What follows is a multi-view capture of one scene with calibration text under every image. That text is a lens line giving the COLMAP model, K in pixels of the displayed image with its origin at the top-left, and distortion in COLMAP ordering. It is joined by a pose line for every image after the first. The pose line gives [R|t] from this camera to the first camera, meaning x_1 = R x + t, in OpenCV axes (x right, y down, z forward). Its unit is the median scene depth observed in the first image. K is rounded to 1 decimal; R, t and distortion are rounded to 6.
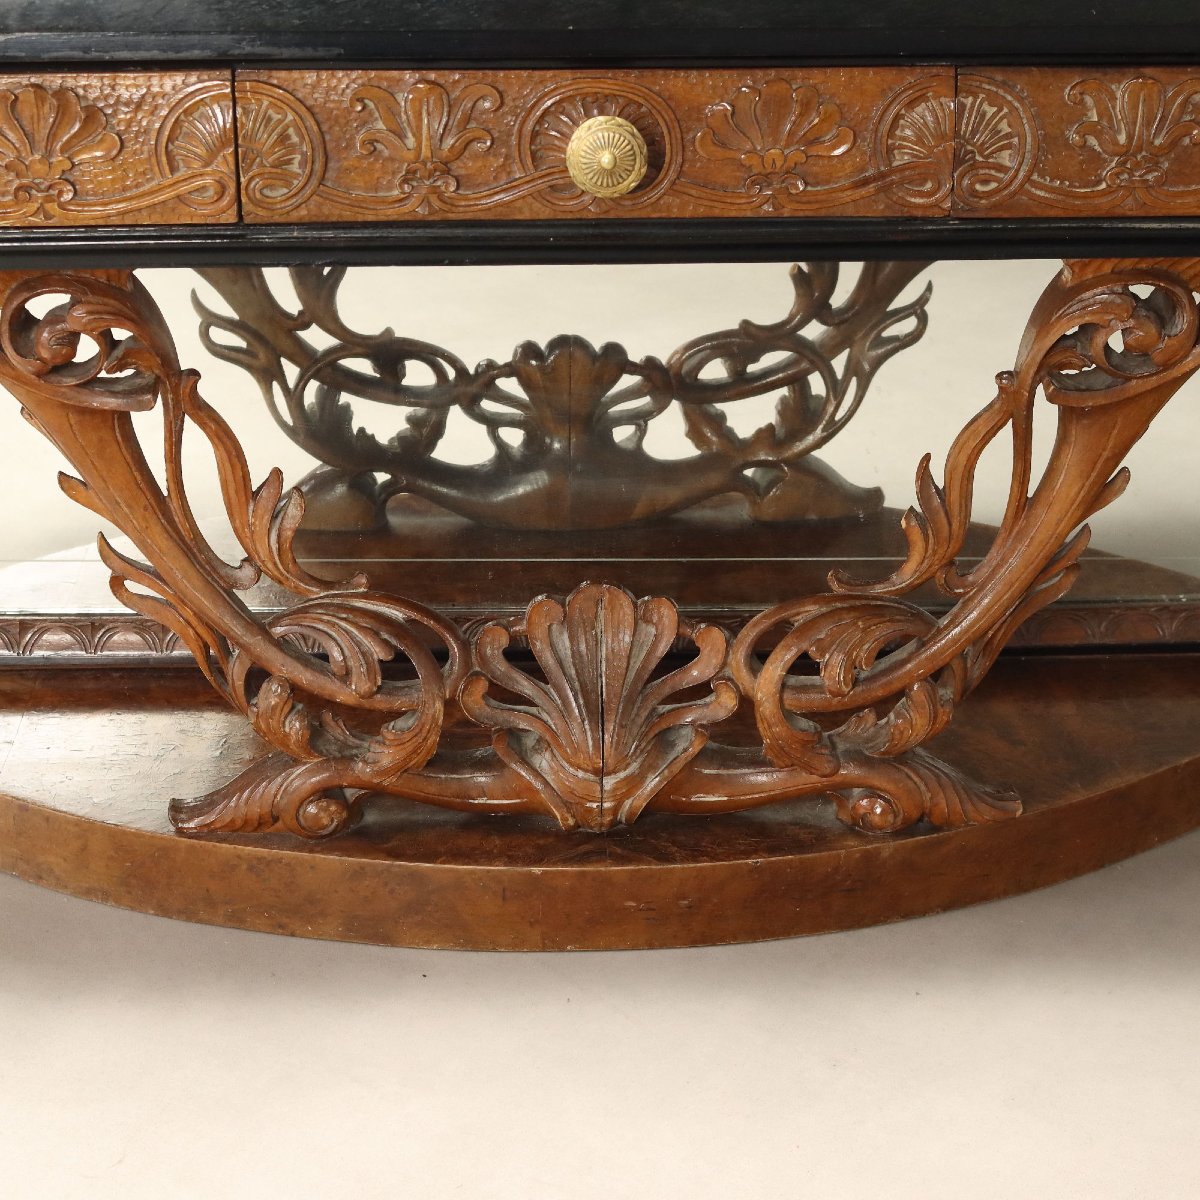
lens RADIAL K [[2283.7, 0, 600.0], [0, 2283.7, 600.0], [0, 0, 1]] dist [-0.048353, -0.051702]
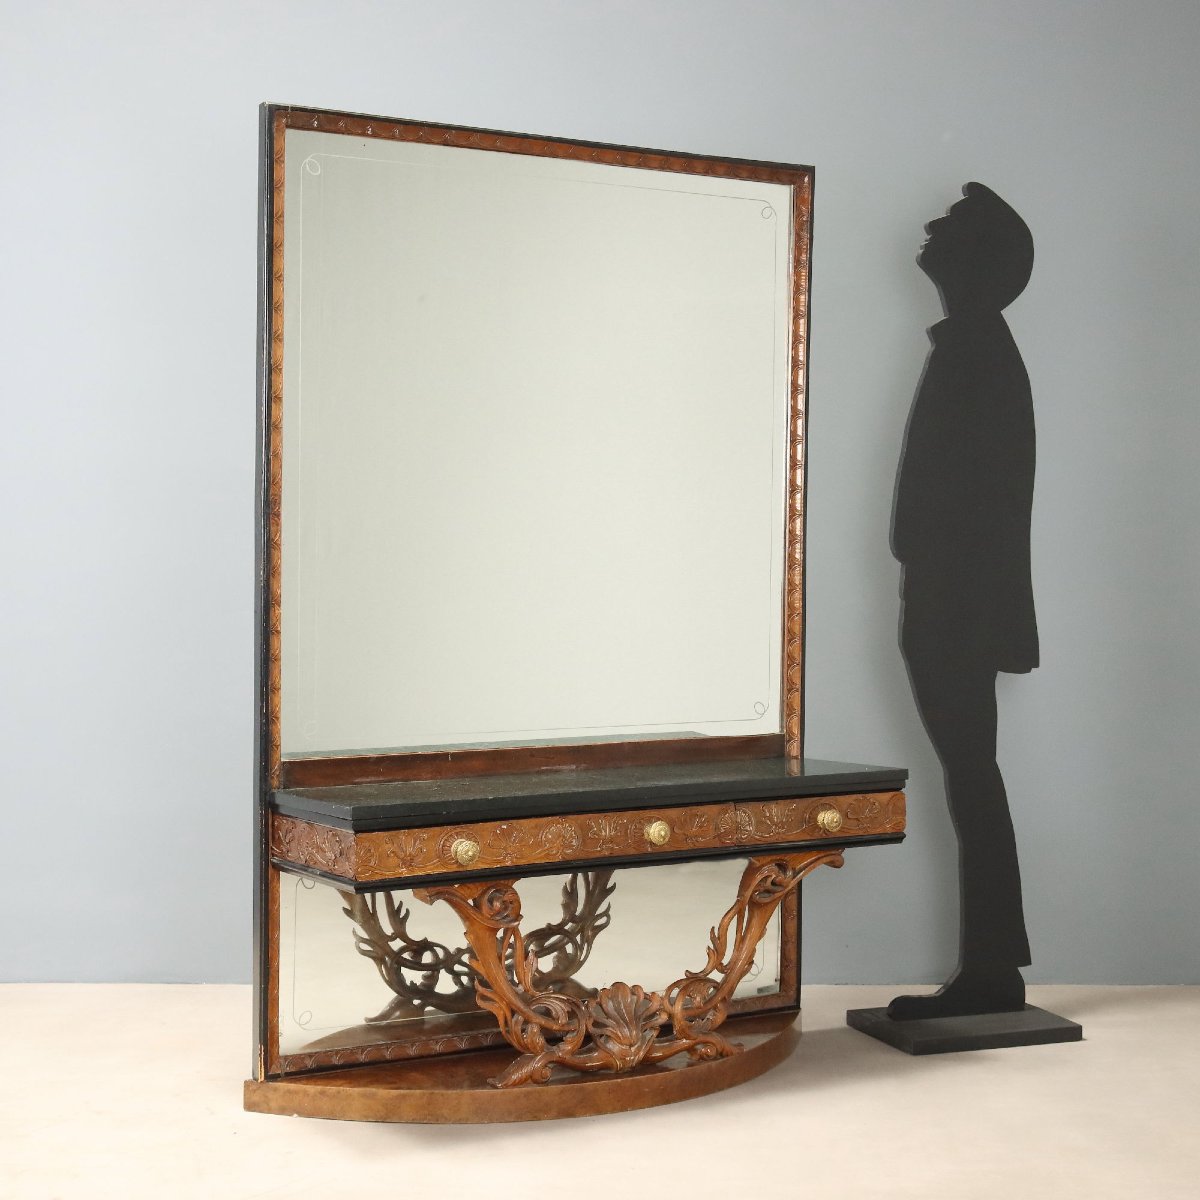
lens RADIAL K [[2076.9, 0, 600.0], [0, 2076.9, 600.0], [0, 0, 1]] dist [0.012666, 0.094827]
pose [[0.877686, -0.009330, 0.479145, -1.295181], [0.185894, 0.928156, -0.322444, 0.392821], [-0.441713, 0.372075, 0.816364, -1.375106]]
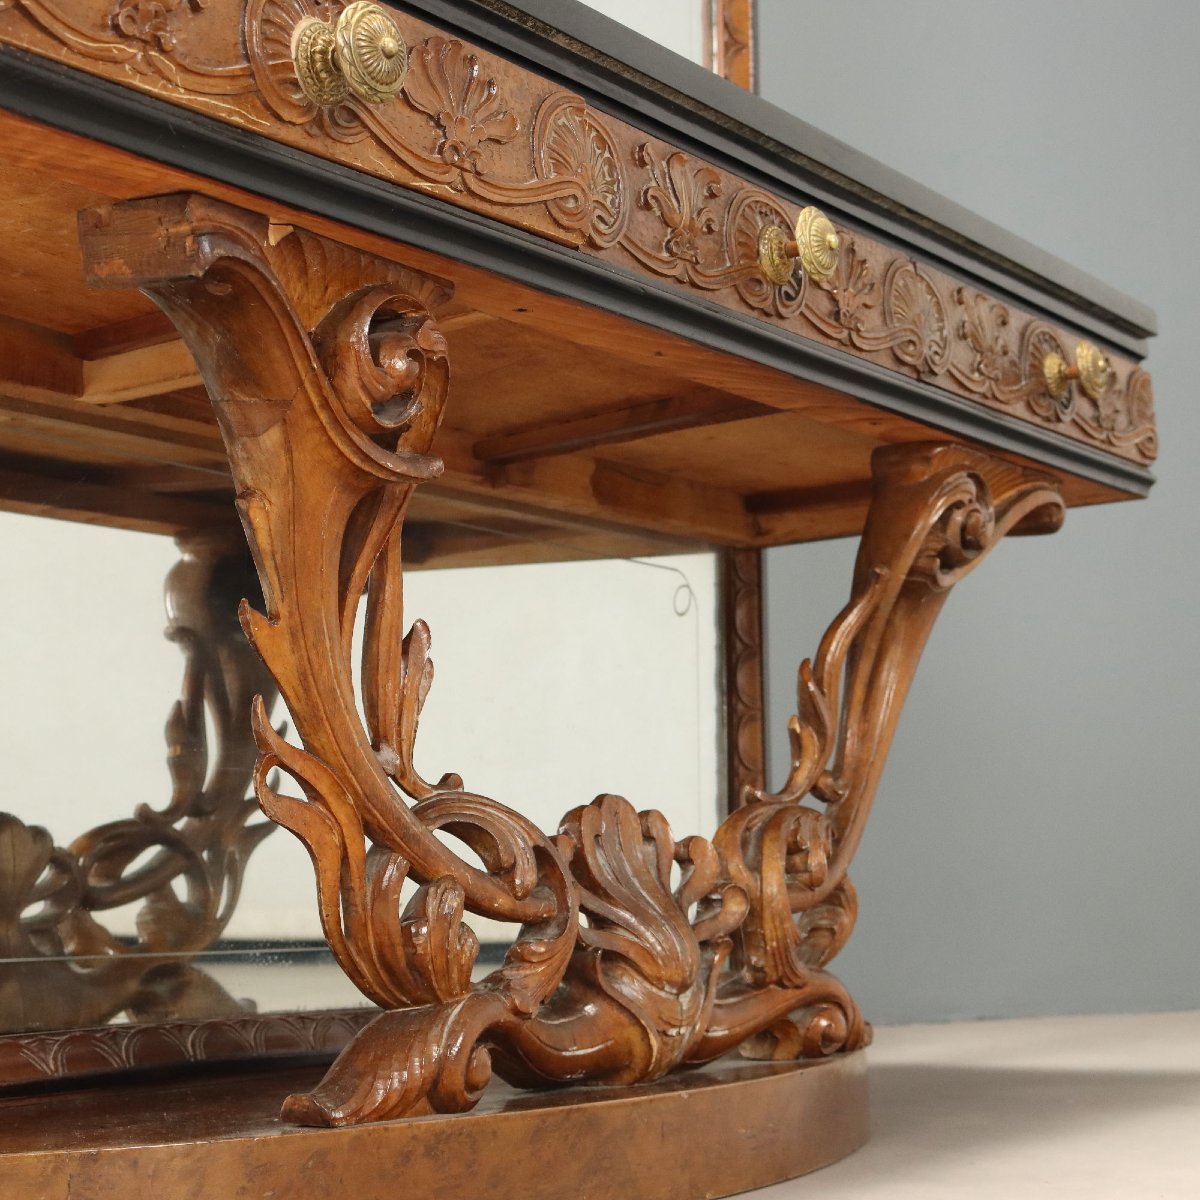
lens RADIAL K [[2283.7, 0, 600.0], [0, 2283.7, 600.0], [0, 0, 1]] dist [-0.048353, -0.051702]
pose [[0.587849, 0.088289, 0.804138, -0.735874], [0.338468, 0.875998, -0.343609, 0.233893], [-0.734760, 0.474165, 0.485072, 0.503792]]
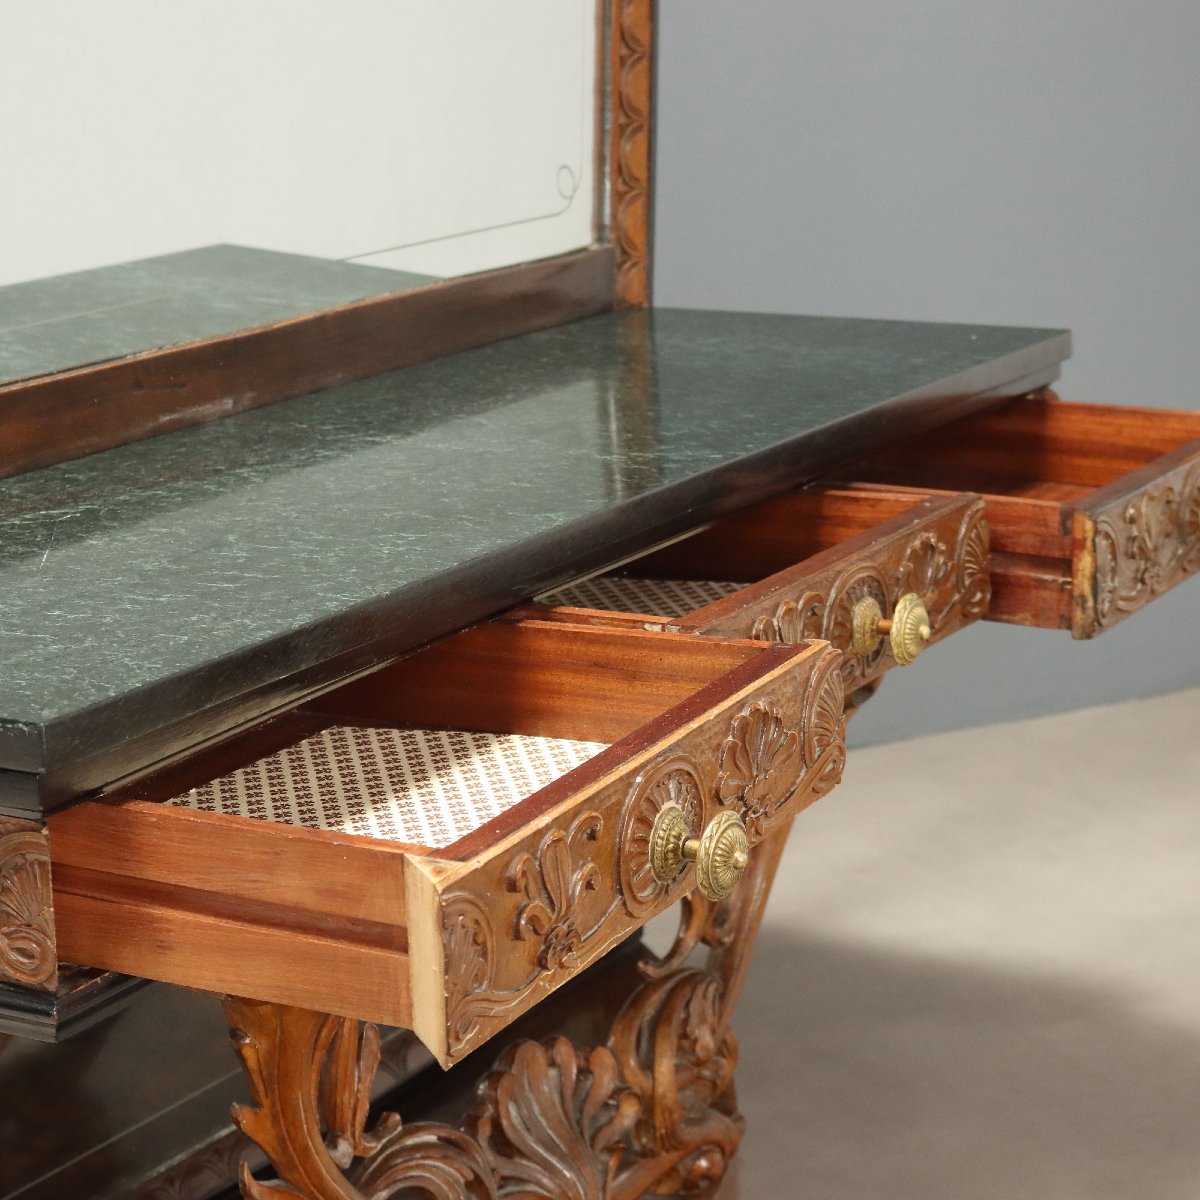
lens RADIAL K [[3141.6, 0, 600.0], [0, 3141.6, 600.0], [0, 0, 1]] dist [-0.015527, 0.096473]
pose [[0.518192, -0.204603, 0.830431, -1.066587], [0.337729, 0.941007, 0.021102, -0.204214], [-0.785758, 0.269526, 0.556722, 0.144297]]
